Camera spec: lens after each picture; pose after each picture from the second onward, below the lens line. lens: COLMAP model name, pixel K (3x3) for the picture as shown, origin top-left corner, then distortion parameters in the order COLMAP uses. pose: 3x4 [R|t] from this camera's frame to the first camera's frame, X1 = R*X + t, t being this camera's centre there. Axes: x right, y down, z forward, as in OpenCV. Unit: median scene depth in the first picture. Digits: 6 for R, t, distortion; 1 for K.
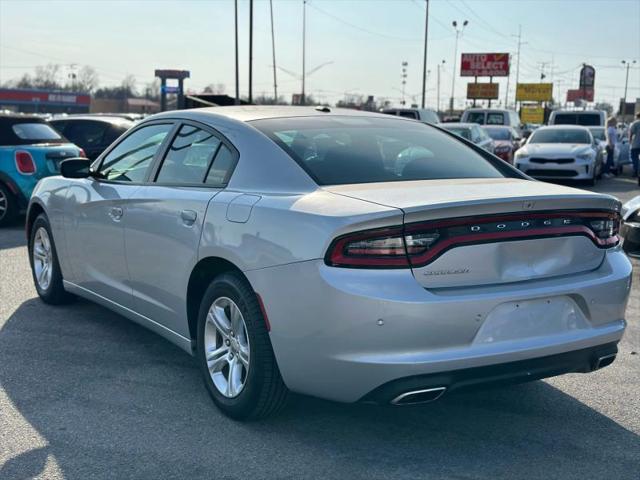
lens RADIAL K [[904.1, 0, 320.9], [0, 904.1, 240.5], [0, 0, 1]] dist [0.098508, 0.000000]
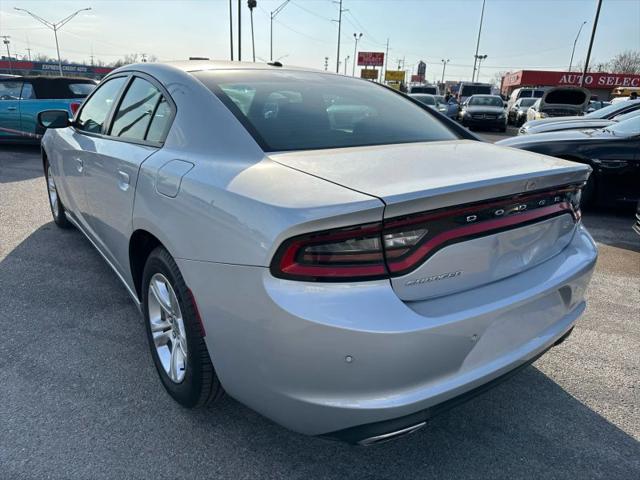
lens RADIAL K [[458.0, 0, 321.1], [0, 458.0, 236.9], [0, 0, 1]] dist [0.035069, -0.043480]
pose [[0.996429, -0.004382, 0.084316, 0.008212], [-0.010664, 0.984122, 0.177173, -0.039874], [-0.083754, -0.177439, 0.980561, 0.388483]]
